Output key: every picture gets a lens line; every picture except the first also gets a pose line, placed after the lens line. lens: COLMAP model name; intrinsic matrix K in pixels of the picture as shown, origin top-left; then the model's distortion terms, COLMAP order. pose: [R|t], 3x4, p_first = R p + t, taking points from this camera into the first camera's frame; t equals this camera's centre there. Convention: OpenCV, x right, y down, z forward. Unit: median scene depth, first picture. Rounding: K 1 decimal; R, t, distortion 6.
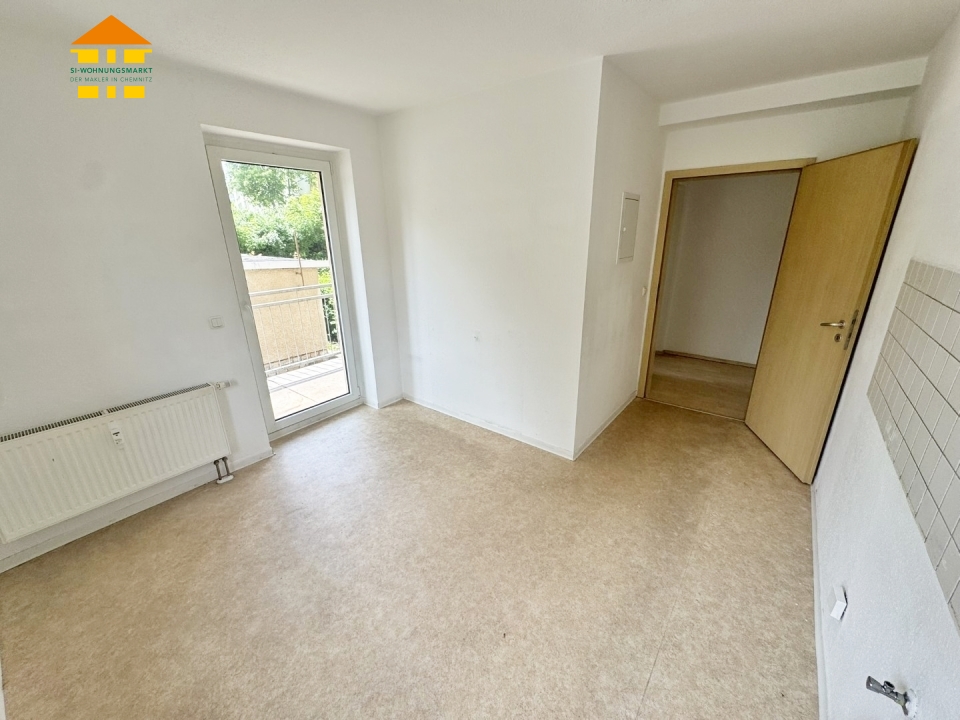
lens RADIAL K [[383.3, 0, 480.0], [0, 383.3, 360.0], [0, 0, 1]] dist [0.000091, 0.000150]
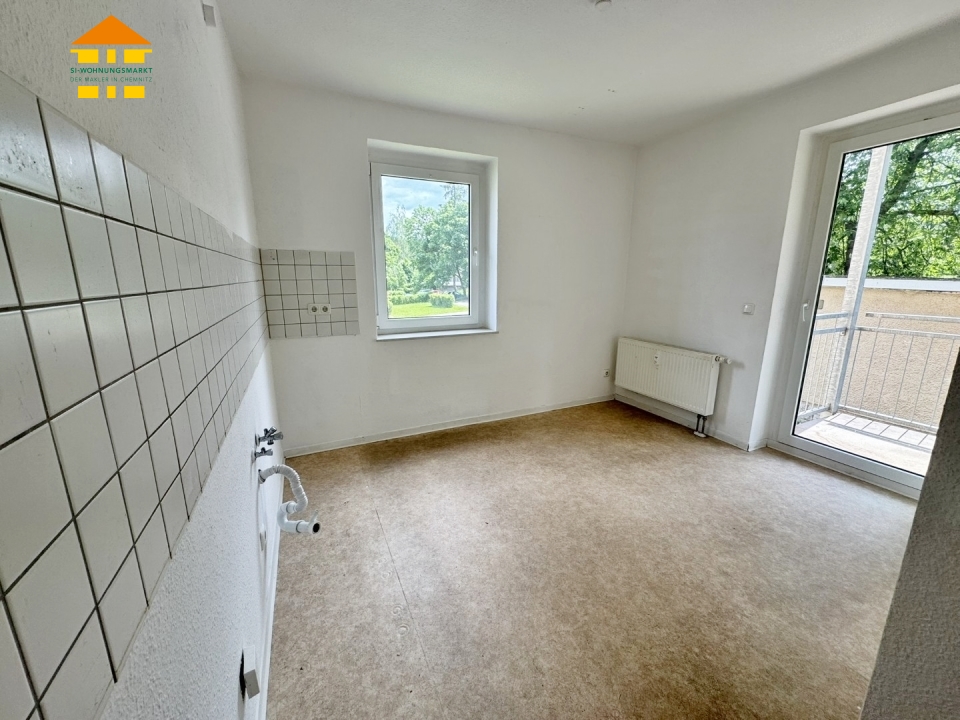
lens RADIAL K [[383.3, 0, 480.0], [0, 383.3, 360.0], [0, 0, 1]] dist [0.000091, 0.000150]
pose [[-0.447183, 0.205920, -0.870416, 0.742342], [-0.278899, 0.892519, 0.354436, -0.153930], [0.849849, 0.401256, -0.341688, 0.820127]]
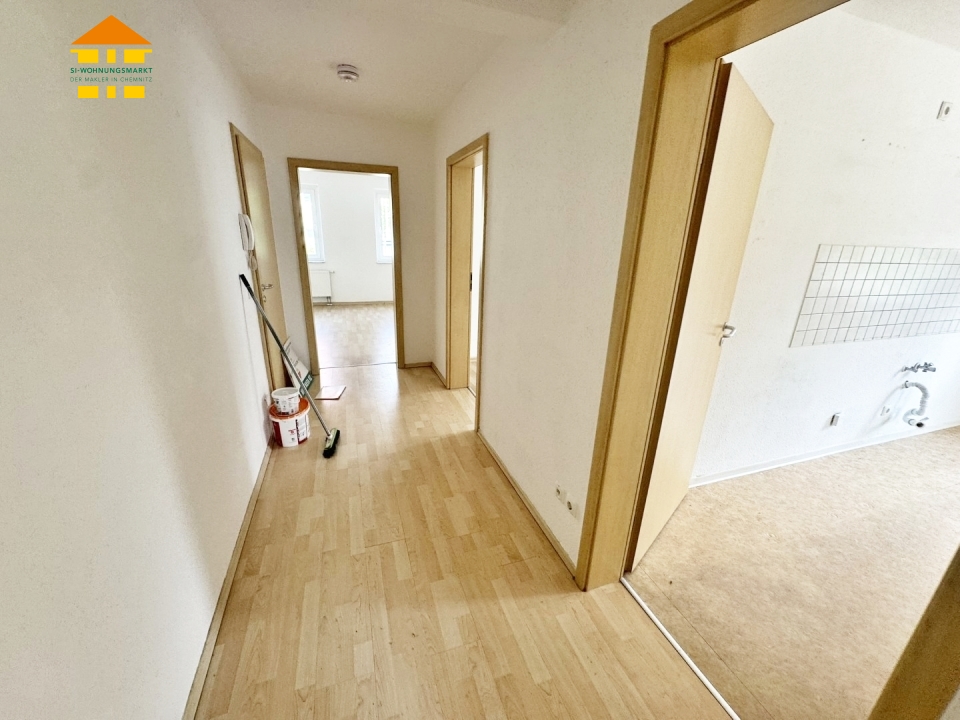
lens RADIAL K [[383.3, 0, 480.0], [0, 383.3, 360.0], [0, 0, 1]] dist [0.000091, 0.000150]
pose [[-0.842418, -0.179478, 0.508055, 0.911353], [0.153308, 0.824086, 0.545325, -0.570921], [-0.516554, 0.537280, -0.666710, 1.833218]]
